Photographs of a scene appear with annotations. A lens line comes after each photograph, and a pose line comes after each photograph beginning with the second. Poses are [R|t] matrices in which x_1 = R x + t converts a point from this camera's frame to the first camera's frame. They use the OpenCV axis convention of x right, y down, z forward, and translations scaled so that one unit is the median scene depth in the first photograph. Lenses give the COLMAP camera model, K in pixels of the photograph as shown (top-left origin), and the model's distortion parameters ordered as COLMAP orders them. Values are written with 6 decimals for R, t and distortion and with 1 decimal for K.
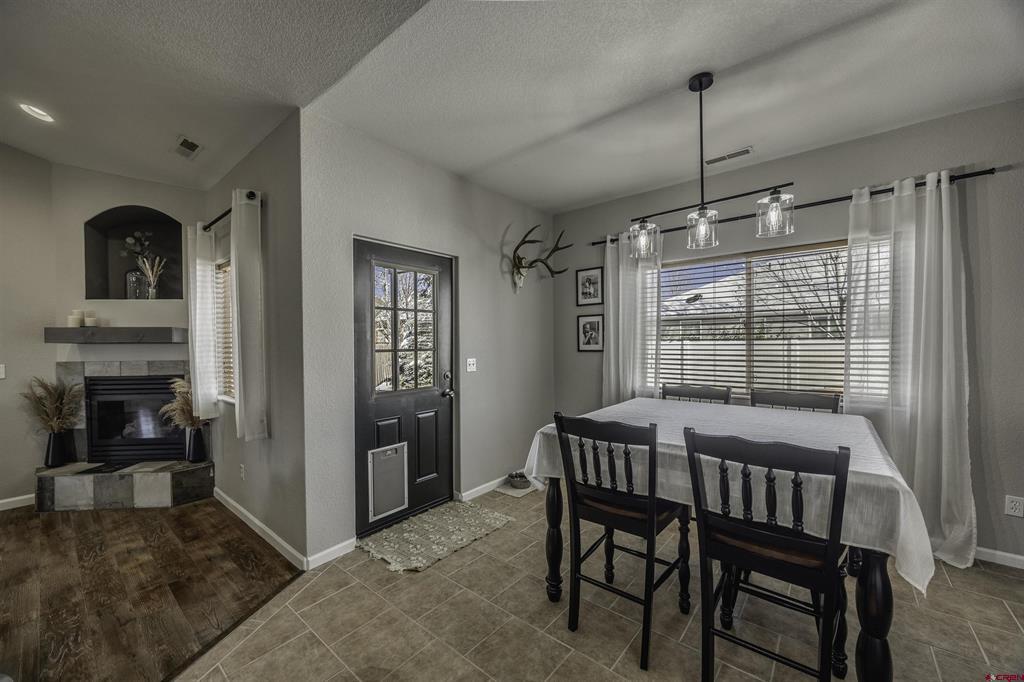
lens RADIAL K [[397.2, 0, 510.3], [0, 397.2, 346.2], [0, 0, 1]] dist [-0.010156, -0.000377]
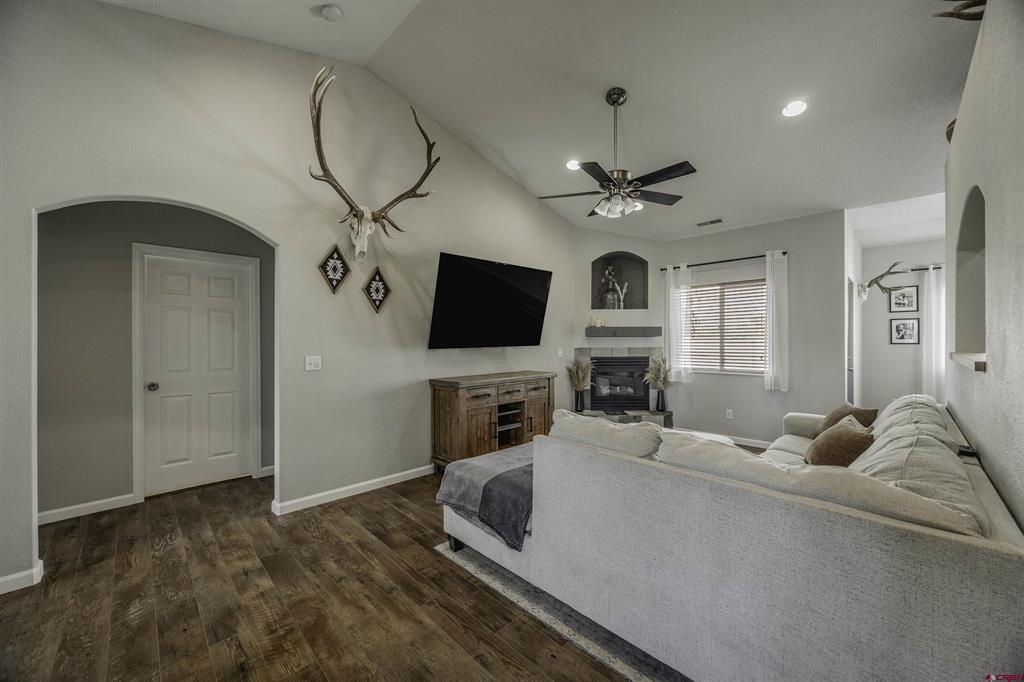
lens RADIAL K [[387.2, 0, 512.0], [0, 387.2, 341.0], [0, 0, 1]] dist [-0.001368, -0.000180]
pose [[0.995115, 0.005518, -0.098571, -1.310025], [-0.005717, 0.999982, -0.001745, 0.016171], [0.098559, 0.002300, 0.995129, -0.655017]]
